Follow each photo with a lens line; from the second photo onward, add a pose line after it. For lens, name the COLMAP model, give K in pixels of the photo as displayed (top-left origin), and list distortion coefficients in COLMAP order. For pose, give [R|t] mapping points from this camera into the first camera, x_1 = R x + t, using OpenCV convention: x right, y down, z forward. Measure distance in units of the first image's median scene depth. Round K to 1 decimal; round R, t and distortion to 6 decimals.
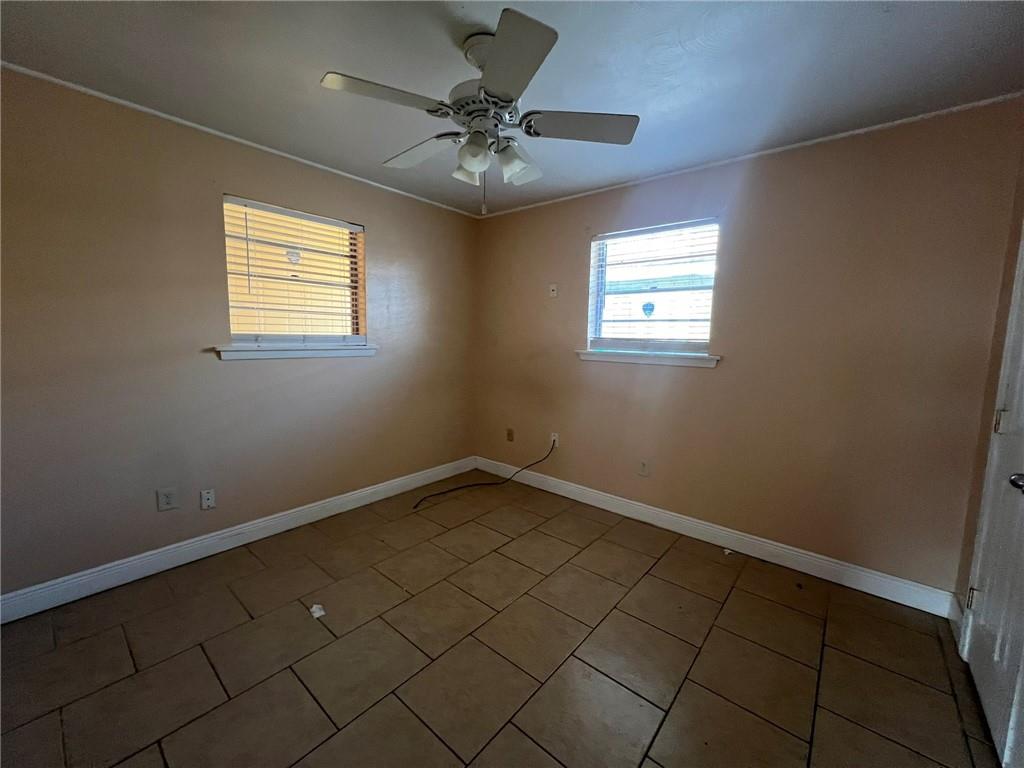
lens RADIAL K [[412.8, 0, 508.3], [0, 412.8, 387.3], [0, 0, 1]] dist [-0.002061, 0.000139]
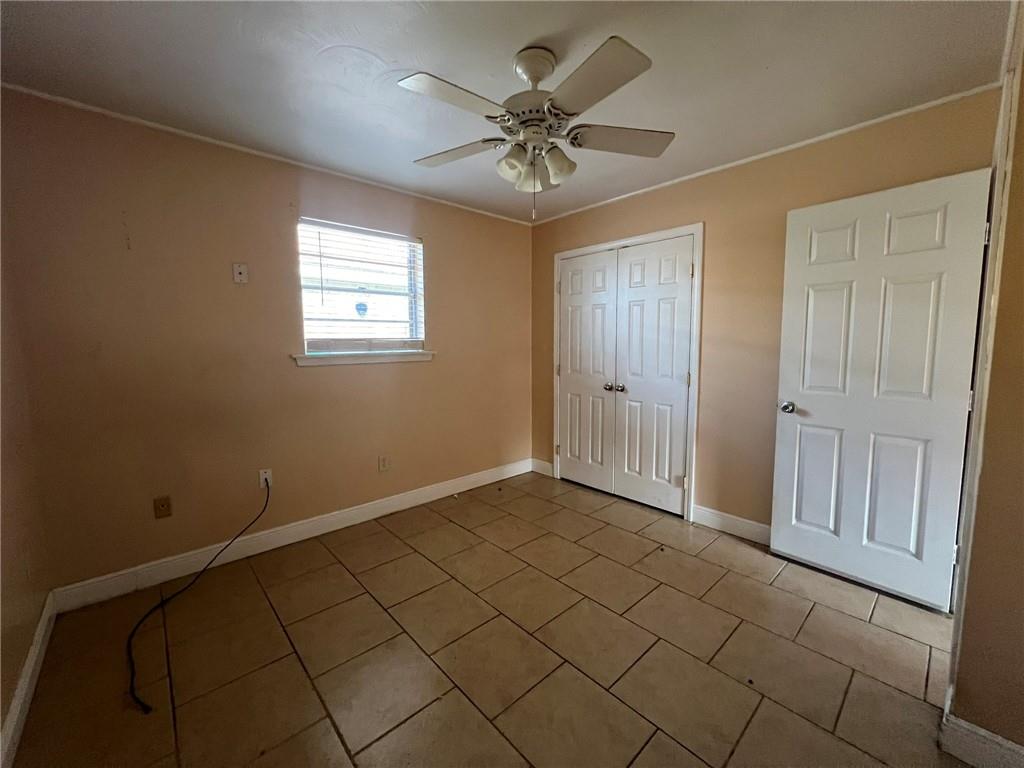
lens RADIAL K [[412.8, 0, 513.6], [0, 412.8, 384.1], [0, 0, 1]] dist [-0.002061, 0.000139]
pose [[0.110922, -0.128342, 0.985507, -0.622510], [0.124491, 0.985610, 0.114343, -0.077456], [-0.986001, 0.110003, 0.125303, 0.522122]]
